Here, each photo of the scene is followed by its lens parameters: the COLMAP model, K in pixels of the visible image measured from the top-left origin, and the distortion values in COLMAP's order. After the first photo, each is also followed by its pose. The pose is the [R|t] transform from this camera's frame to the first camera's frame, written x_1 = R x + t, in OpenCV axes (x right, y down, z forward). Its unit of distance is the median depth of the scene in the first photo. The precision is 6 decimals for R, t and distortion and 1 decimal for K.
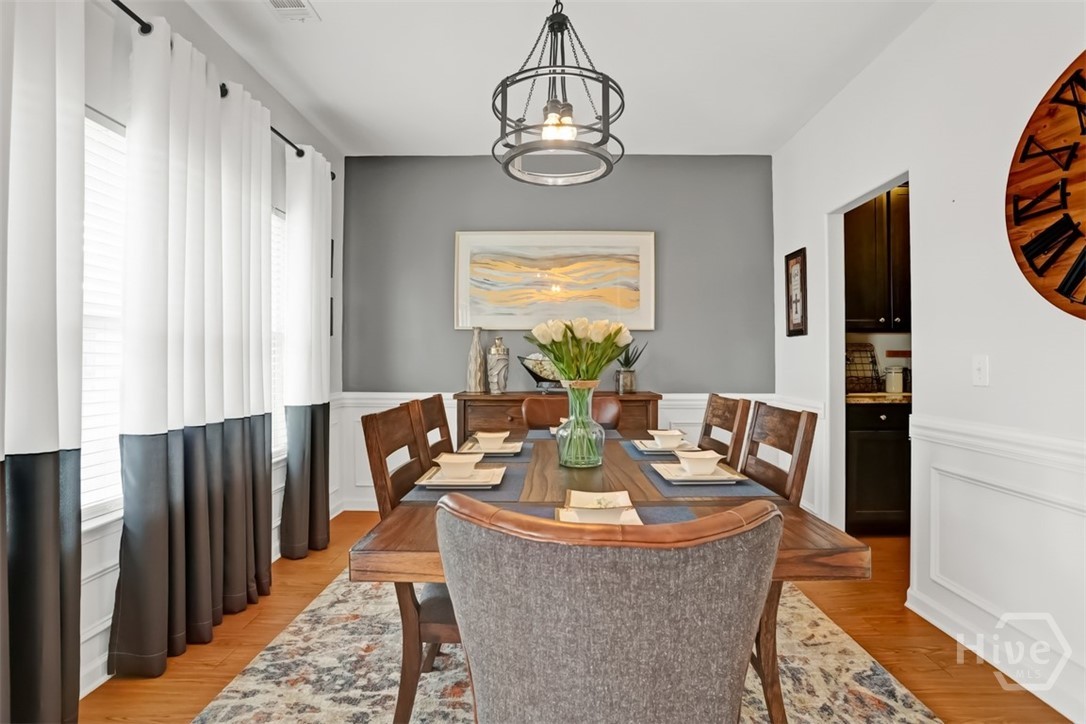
lens RADIAL K [[534.5, 0, 543.8], [0, 534.5, 360.3], [0, 0, 1]] dist [0.000059, 0.000351]
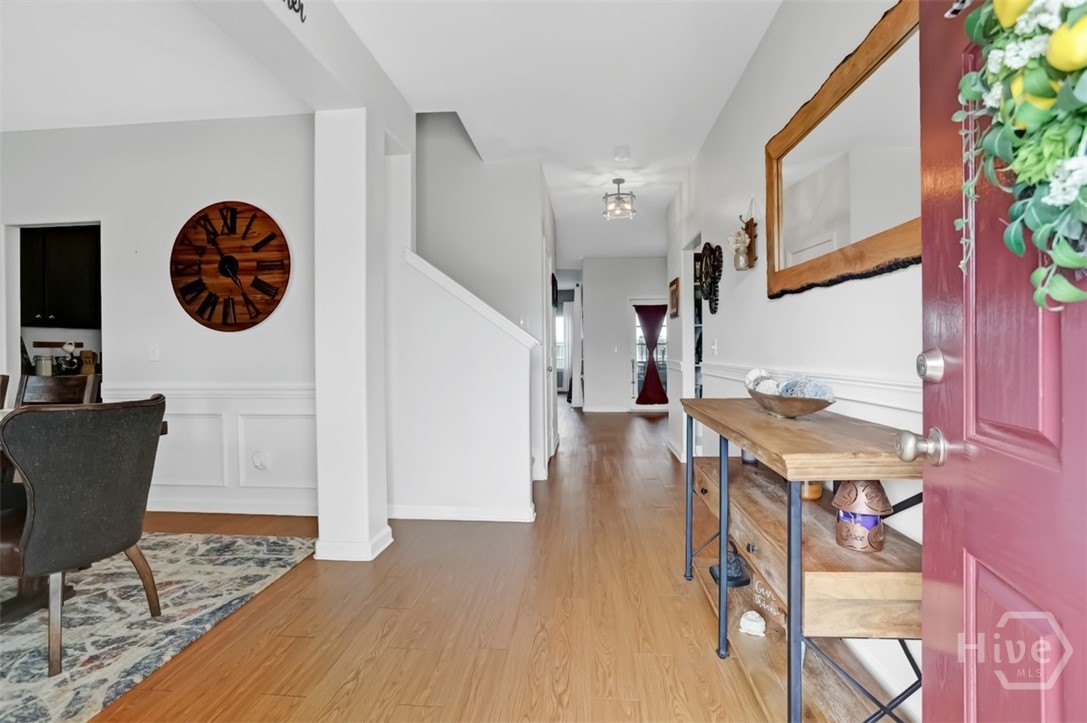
lens RADIAL K [[535.0, 0, 544.4], [0, 535.0, 365.2], [0, 0, 1]] dist [0.000059, 0.000351]
pose [[0.054034, 0.008254, 0.998505, -1.041834], [-0.000502, 0.999966, -0.008239, 0.089124], [-0.998539, -0.000056, 0.054036, -0.467670]]
